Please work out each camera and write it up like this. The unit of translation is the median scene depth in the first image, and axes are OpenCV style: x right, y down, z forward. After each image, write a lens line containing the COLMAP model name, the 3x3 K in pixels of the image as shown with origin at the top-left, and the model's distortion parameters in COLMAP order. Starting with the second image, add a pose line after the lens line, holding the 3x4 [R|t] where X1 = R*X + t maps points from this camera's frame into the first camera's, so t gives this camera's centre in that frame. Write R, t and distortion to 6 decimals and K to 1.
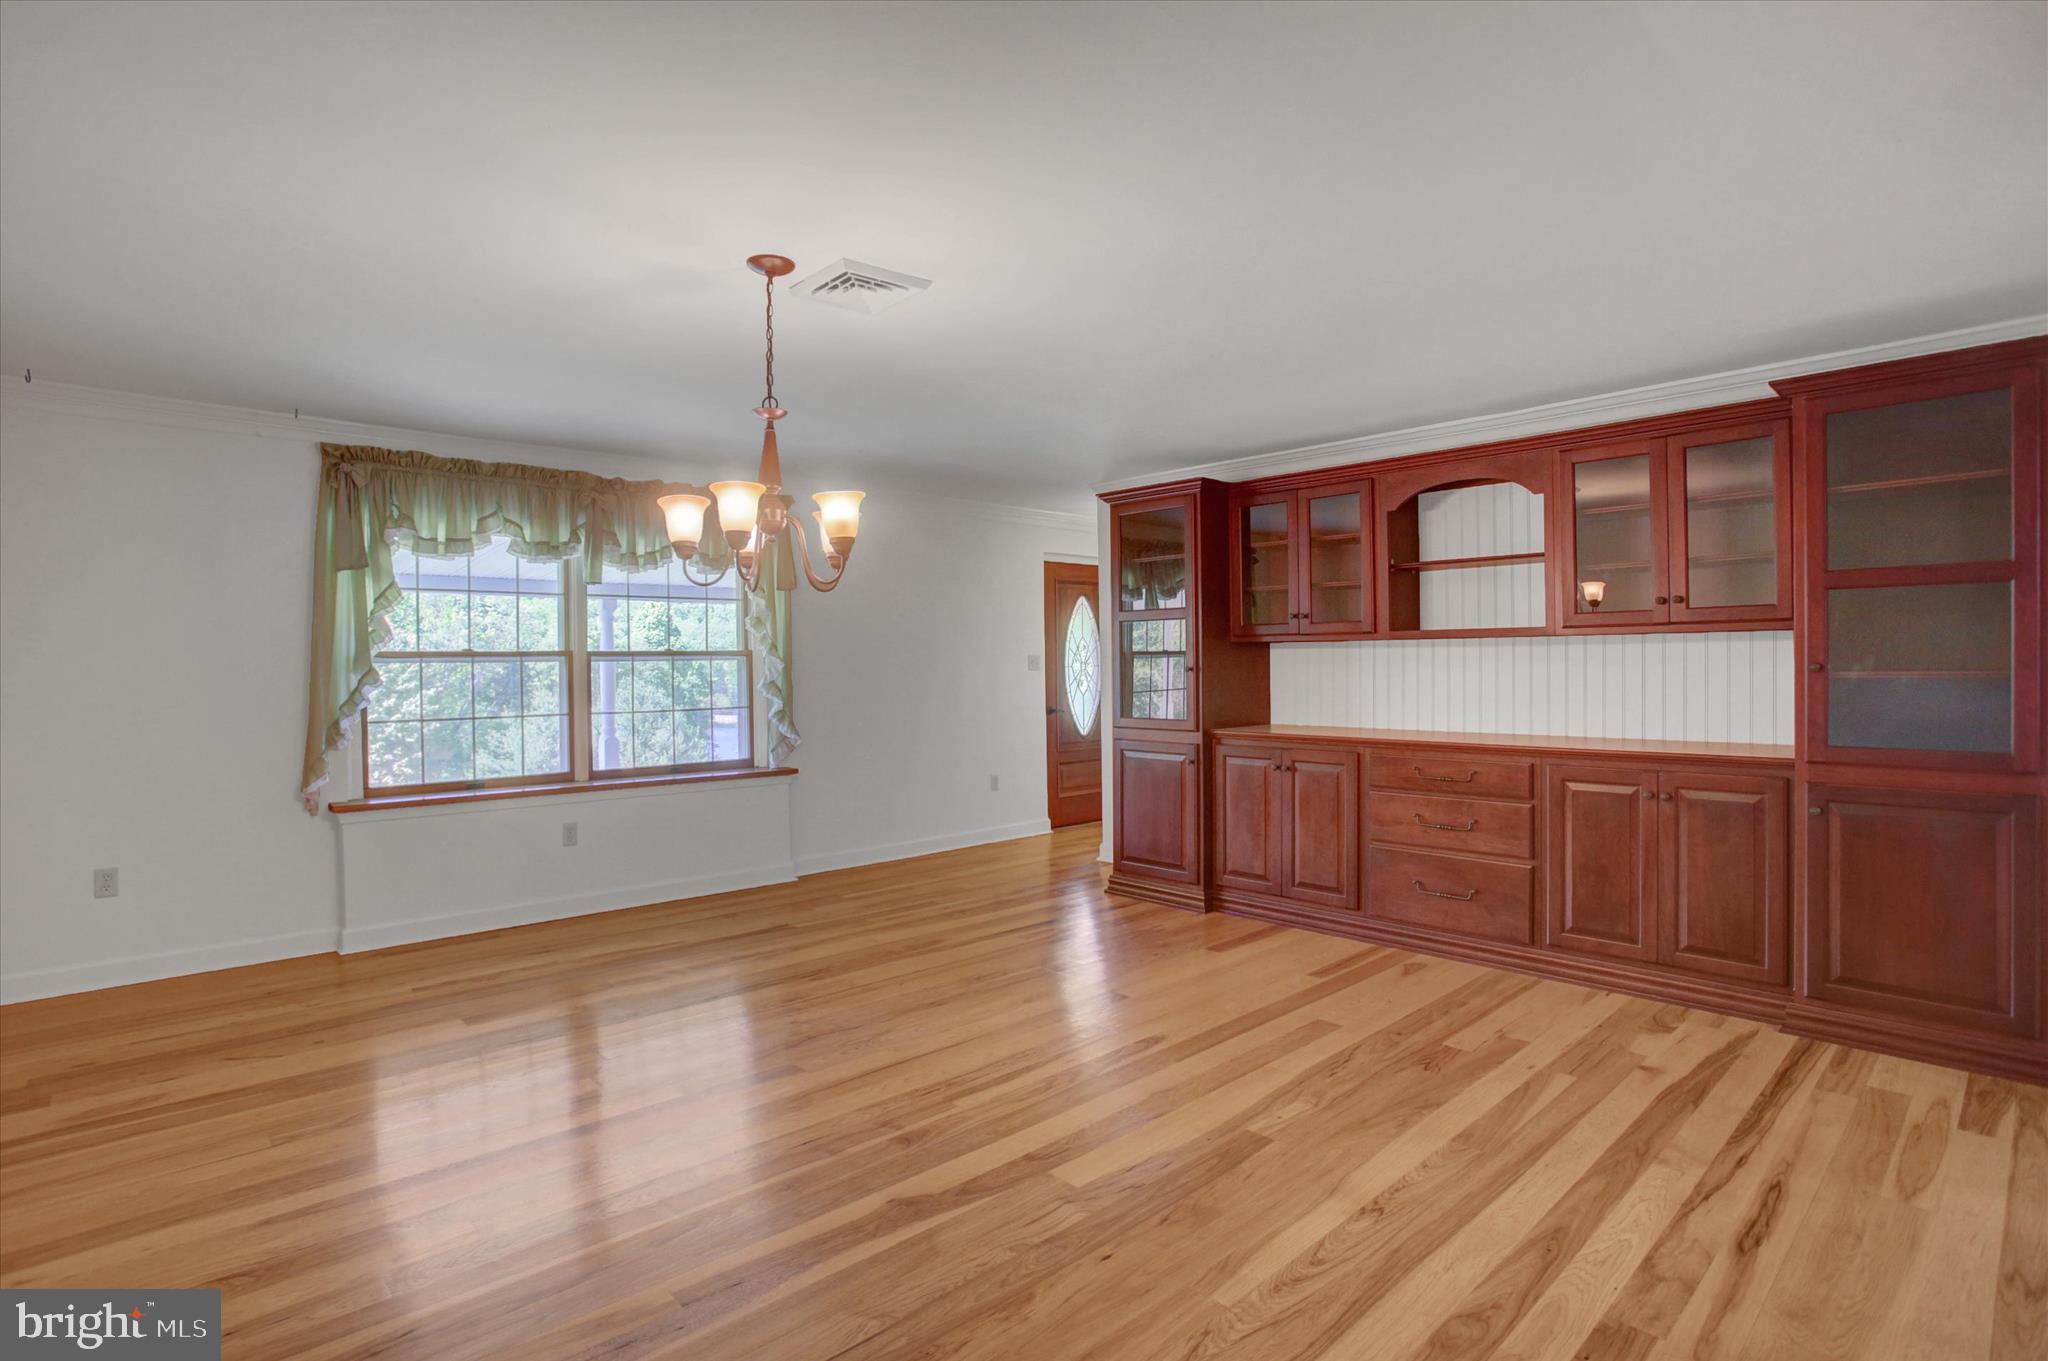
lens RADIAL K [[1007.5, 0, 1007.1], [0, 1007.5, 666.0], [0, 0, 1]] dist [-0.048859, 0.011275]
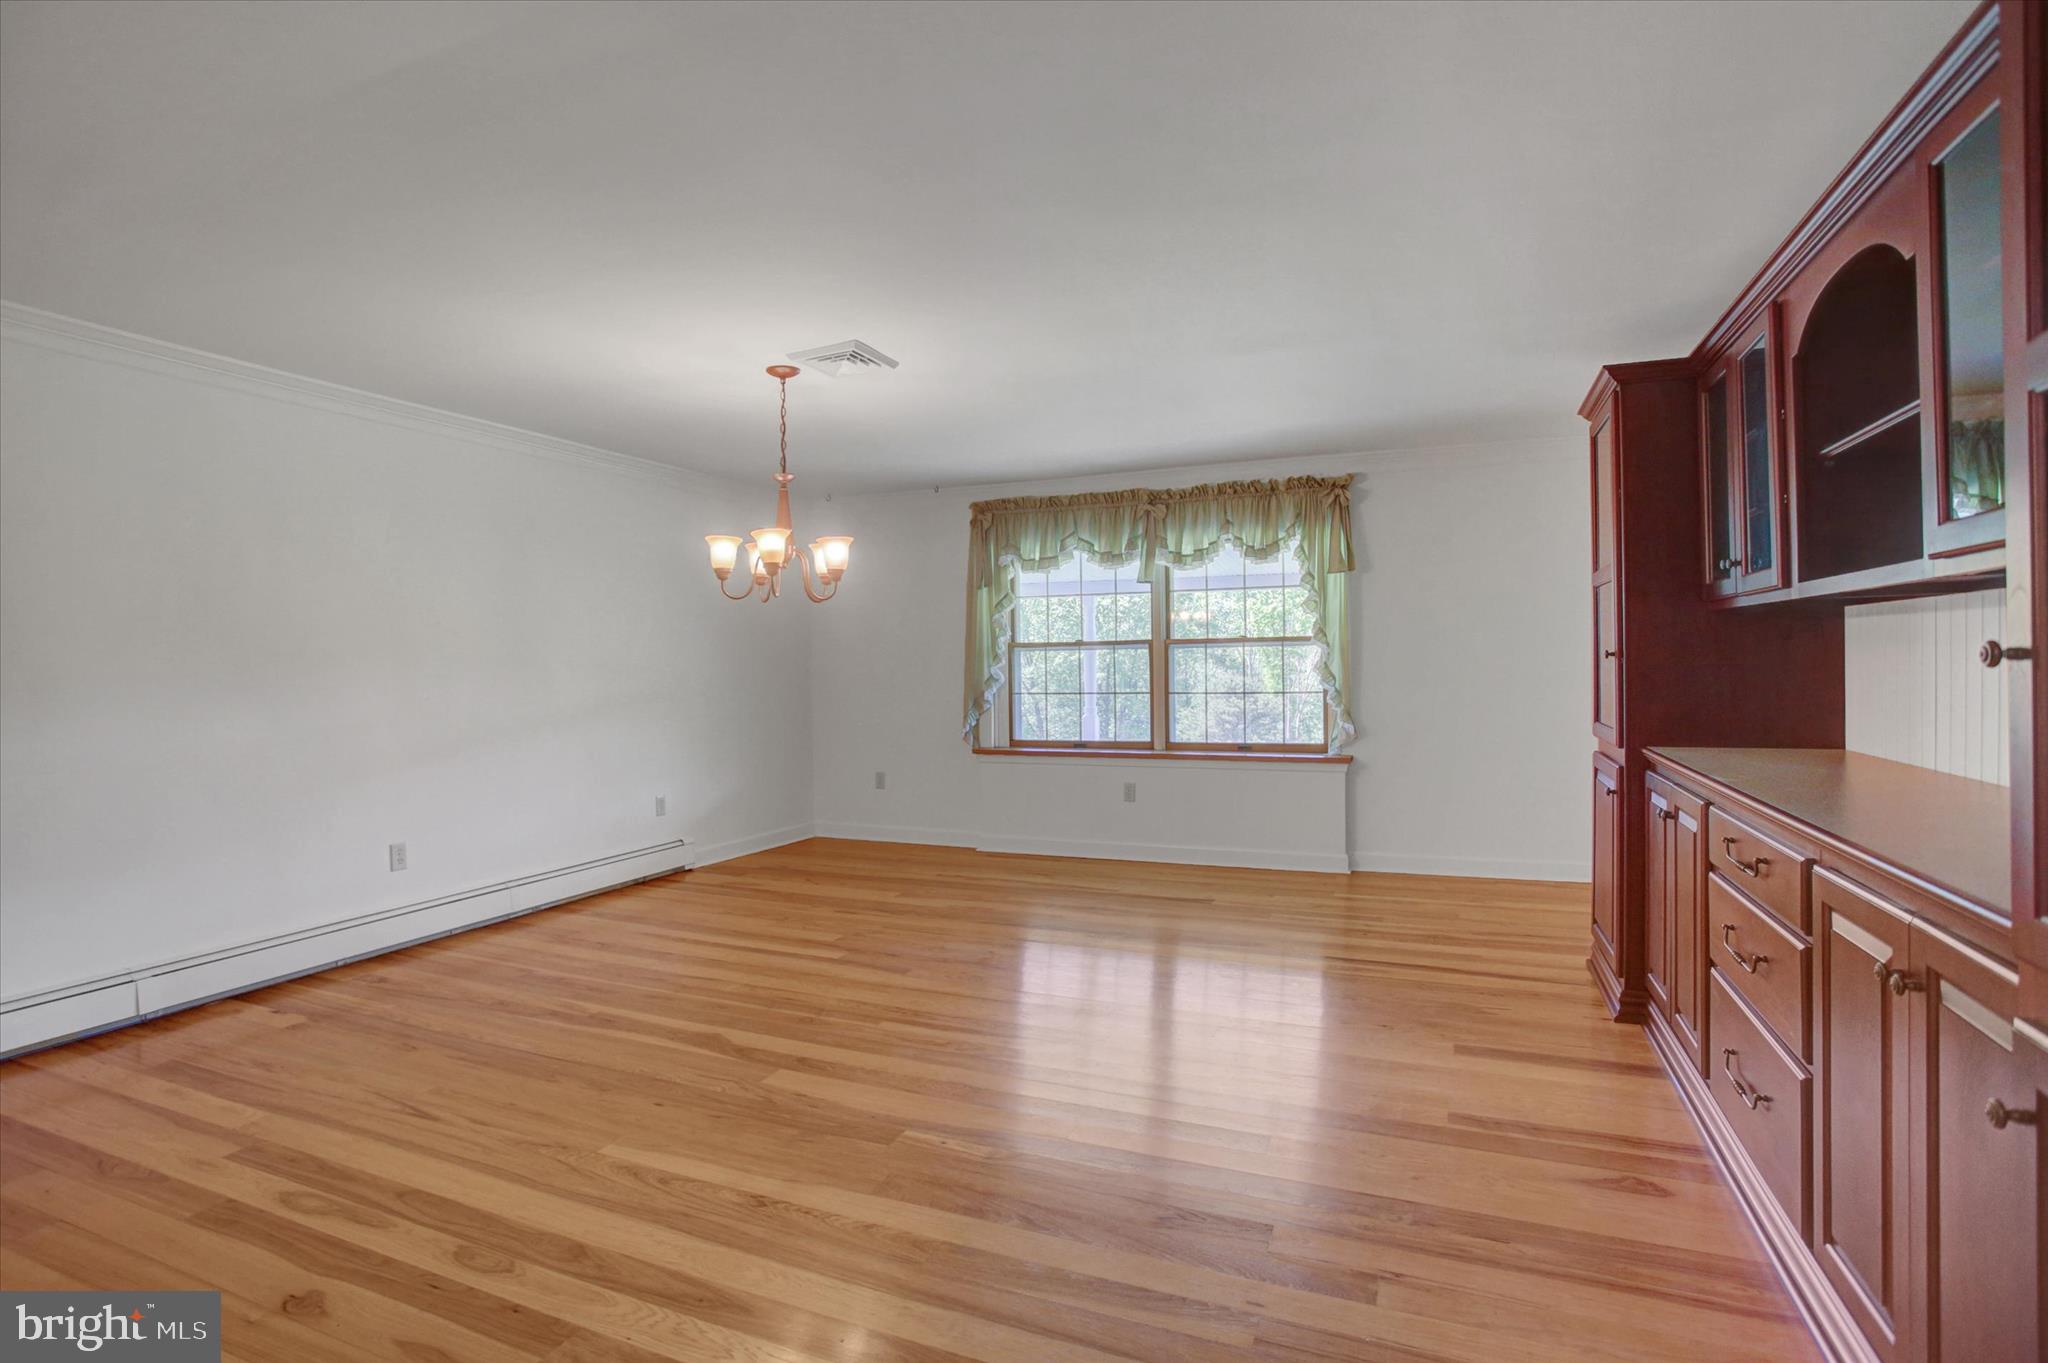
lens RADIAL K [[1007.5, 0, 1011.5], [0, 1007.5, 688.8], [0, 0, 1]] dist [-0.048859, 0.011275]
pose [[0.406663, 0.026980, -0.913180, 0.682479], [0.011259, 0.999340, 0.034540, 0.000120], [0.913509, -0.024327, 0.406091, 0.414771]]
